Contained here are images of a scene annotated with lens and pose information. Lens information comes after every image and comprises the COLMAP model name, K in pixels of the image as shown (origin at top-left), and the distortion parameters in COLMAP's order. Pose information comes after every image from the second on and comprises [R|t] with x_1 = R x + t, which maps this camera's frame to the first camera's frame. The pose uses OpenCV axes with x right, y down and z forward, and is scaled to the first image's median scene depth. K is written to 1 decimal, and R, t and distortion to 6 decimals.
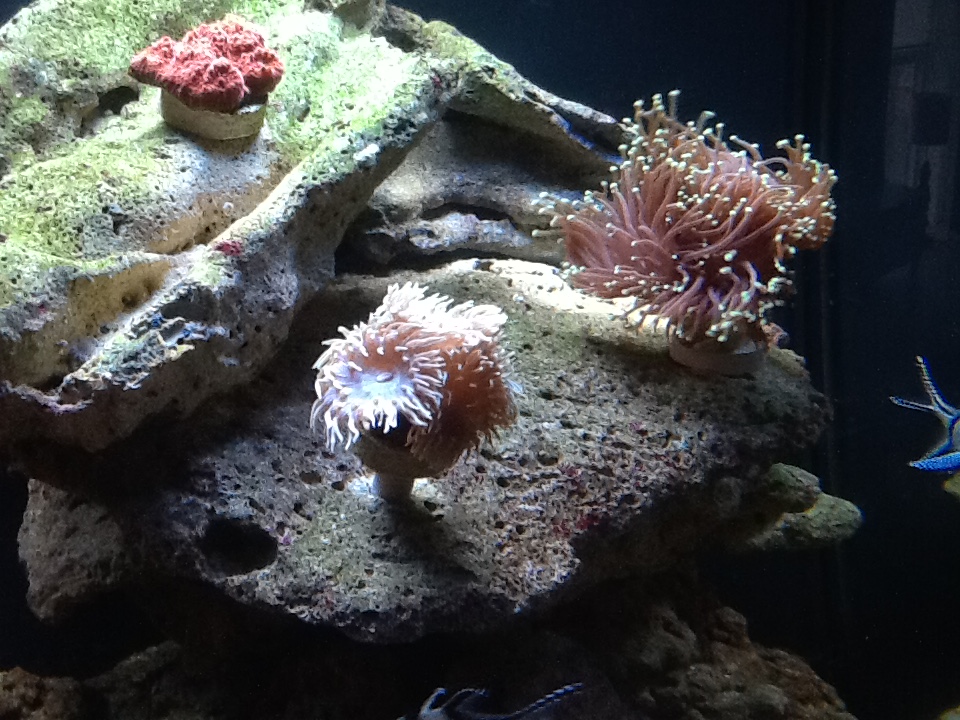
lens RADIAL K [[1226.1, 0, 480.0], [0, 1226.1, 360.0], [0, 0, 1]] dist [0.008293, 0.030198]
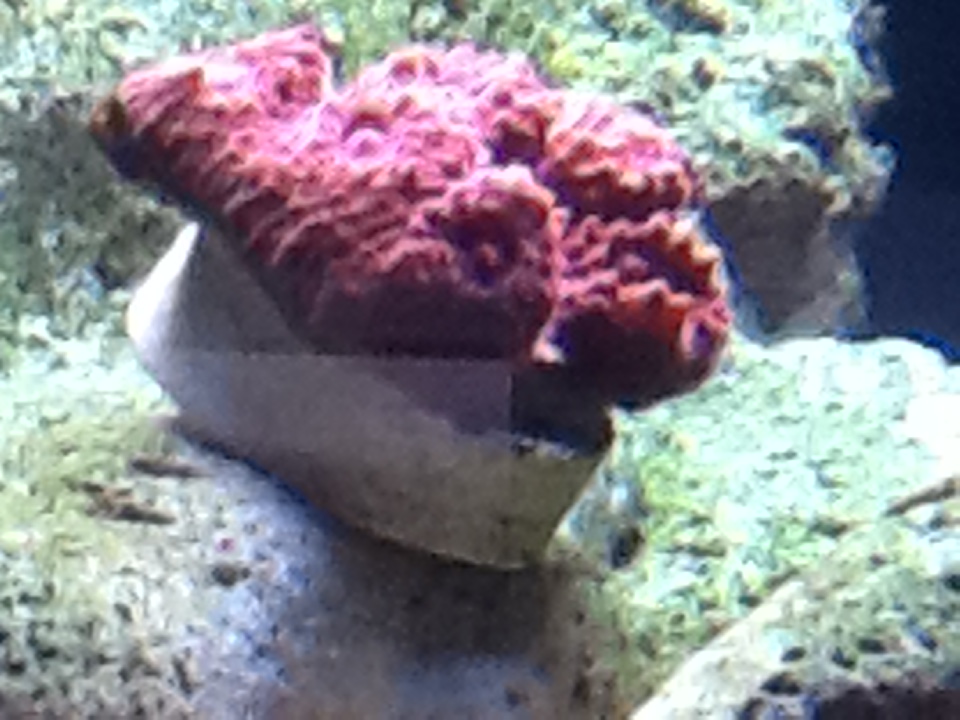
lens RADIAL K [[4539.0, 0, 480.0], [0, 4539.0, 360.0], [0, 0, 1]] dist [-0.005529, 0.001018]
pose [[0.994165, 0.107725, -0.005570, -0.192198], [-0.101476, 0.916481, -0.386994, 0.113666], [-0.036584, 0.385302, 0.922065, 0.238234]]
